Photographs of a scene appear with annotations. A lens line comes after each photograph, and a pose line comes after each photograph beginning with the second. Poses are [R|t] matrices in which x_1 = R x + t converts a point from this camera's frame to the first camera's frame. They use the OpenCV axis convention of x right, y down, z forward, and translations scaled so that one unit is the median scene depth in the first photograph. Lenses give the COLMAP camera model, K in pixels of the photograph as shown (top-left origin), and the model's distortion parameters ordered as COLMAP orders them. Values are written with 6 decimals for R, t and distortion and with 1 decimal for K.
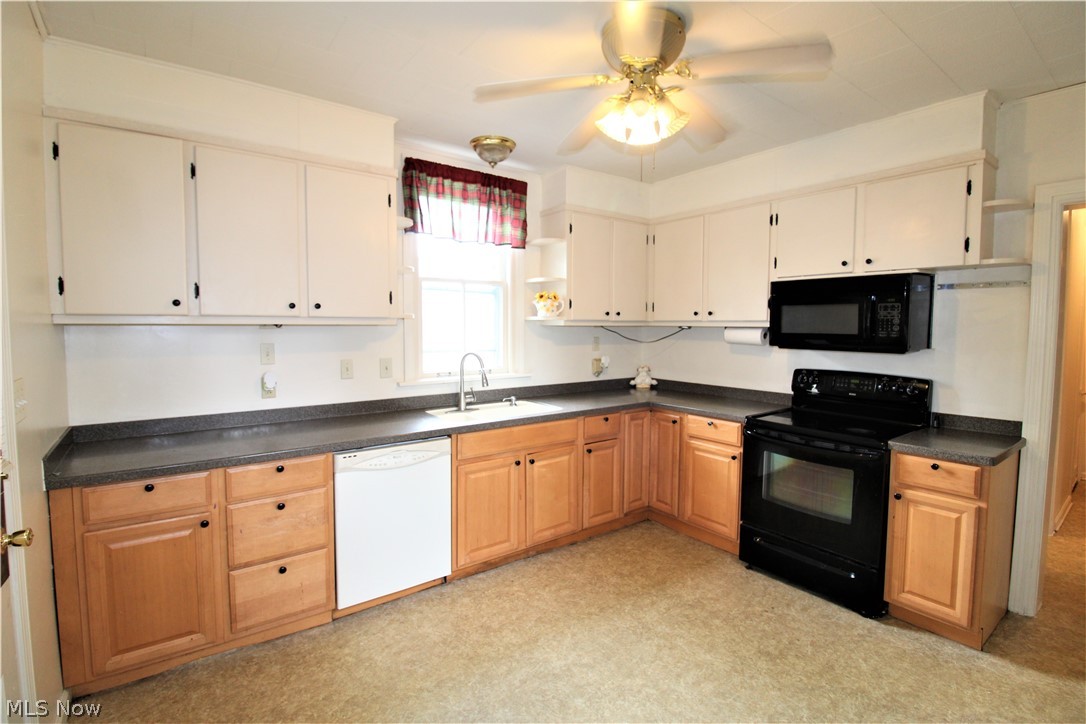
lens RADIAL K [[502.4, 0, 546.0], [0, 502.4, 355.1], [0, 0, 1]] dist [0.000625, -0.013671]
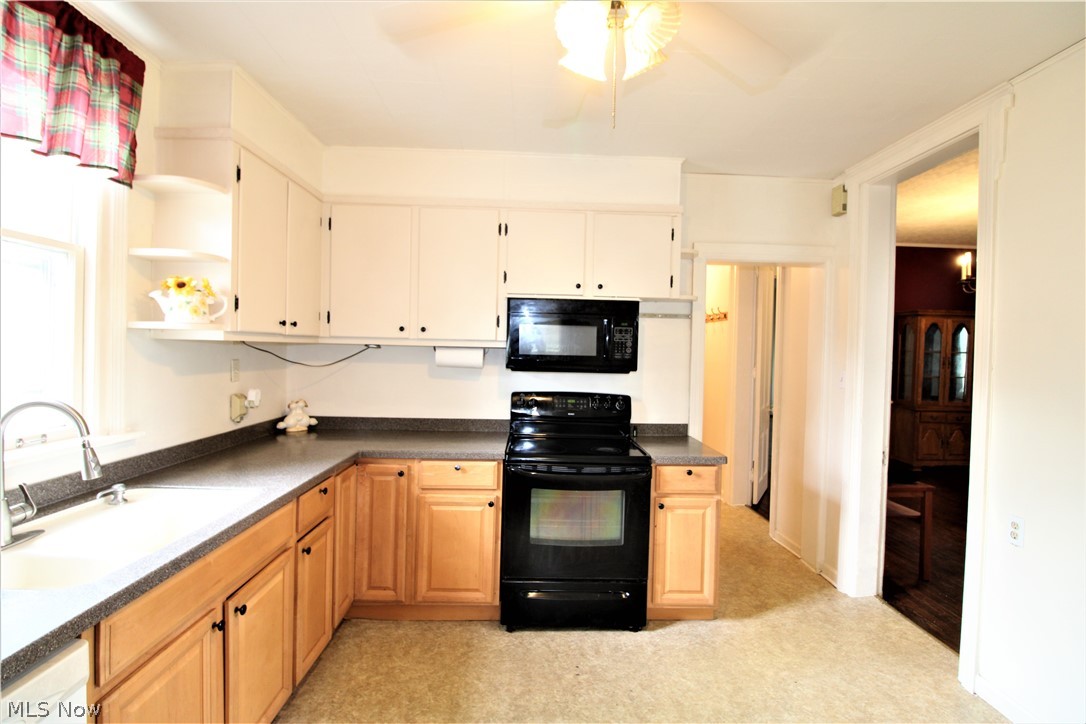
lens RADIAL K [[502.4, 0, 546.0], [0, 502.4, 355.1], [0, 0, 1]] dist [0.000625, -0.013671]
pose [[0.575934, -0.000768, 0.817496, -0.248861], [0.030430, 0.999327, -0.020499, -0.022147], [-0.816929, 0.036682, 0.575570, 0.431812]]
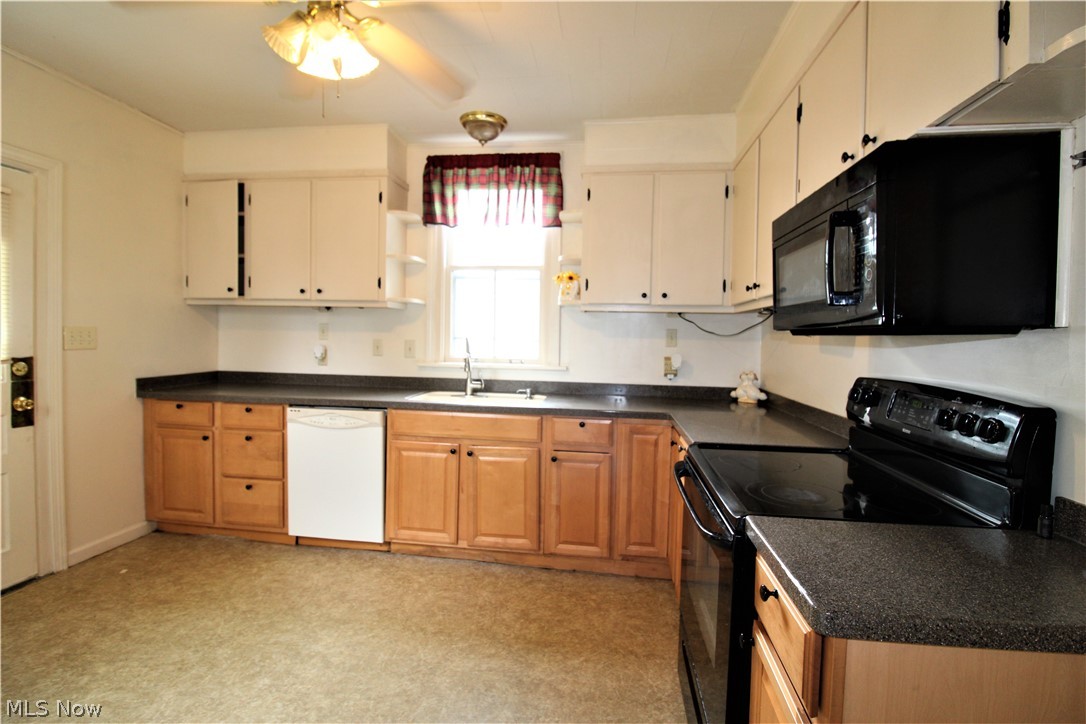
lens RADIAL K [[502.4, 0, 546.0], [0, 502.4, 355.1], [0, 0, 1]] dist [0.000625, -0.013671]
pose [[0.713195, 0.036494, -0.700015, 0.672036], [-0.061504, 0.998050, -0.010631, 0.032248], [0.698262, 0.050636, 0.714049, 0.412685]]
